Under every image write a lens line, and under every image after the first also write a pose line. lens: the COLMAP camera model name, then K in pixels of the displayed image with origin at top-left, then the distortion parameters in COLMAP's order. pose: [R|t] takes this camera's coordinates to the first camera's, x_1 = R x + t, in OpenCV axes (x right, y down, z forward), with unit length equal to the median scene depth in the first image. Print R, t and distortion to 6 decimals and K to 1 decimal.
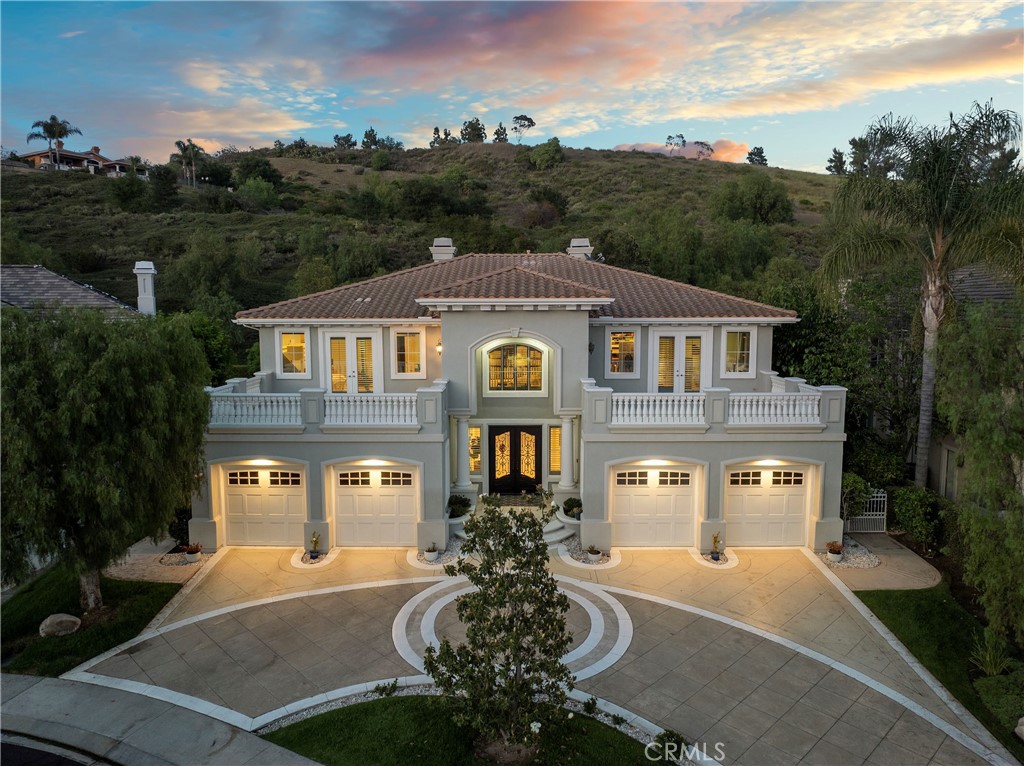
lens RADIAL K [[728.9, 0, 517.2], [0, 728.9, 375.8], [0, 0, 1]] dist [-0.034938, -0.000775]
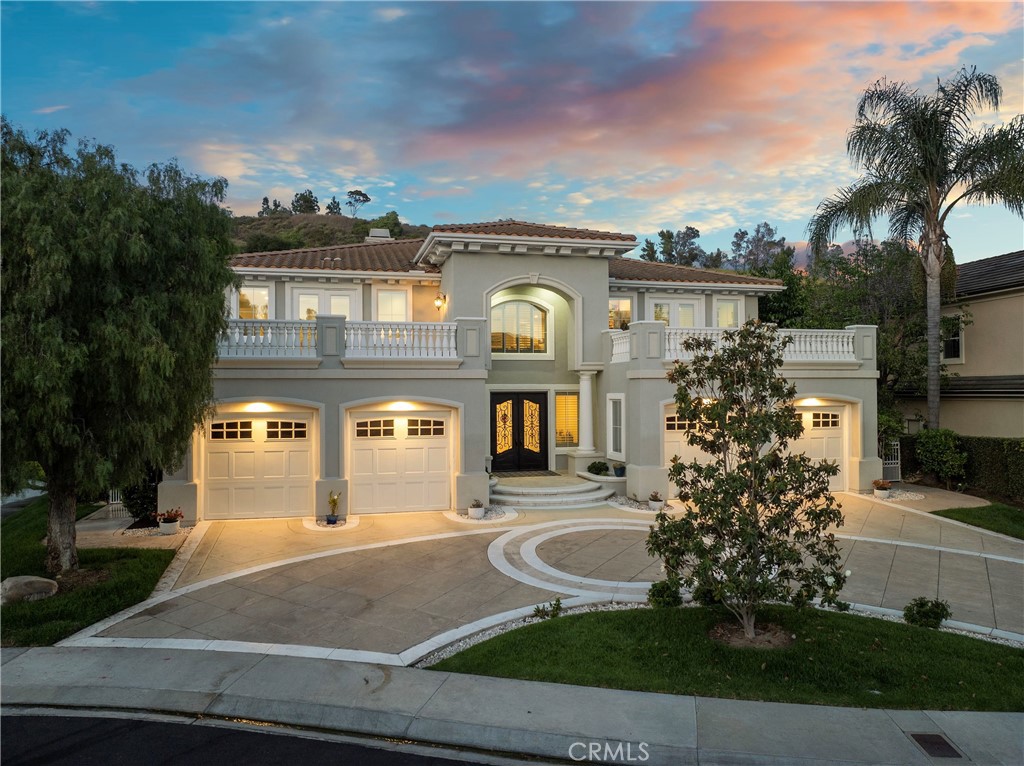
lens RADIAL K [[728.9, 0, 517.2], [0, 728.9, 375.8], [0, 0, 1]] dist [-0.034938, -0.000775]
pose [[0.966527, 0.002296, 0.256556, -0.279997], [0.030583, 0.991799, -0.124092, 0.189760], [-0.254737, 0.127784, 0.958530, 0.159283]]
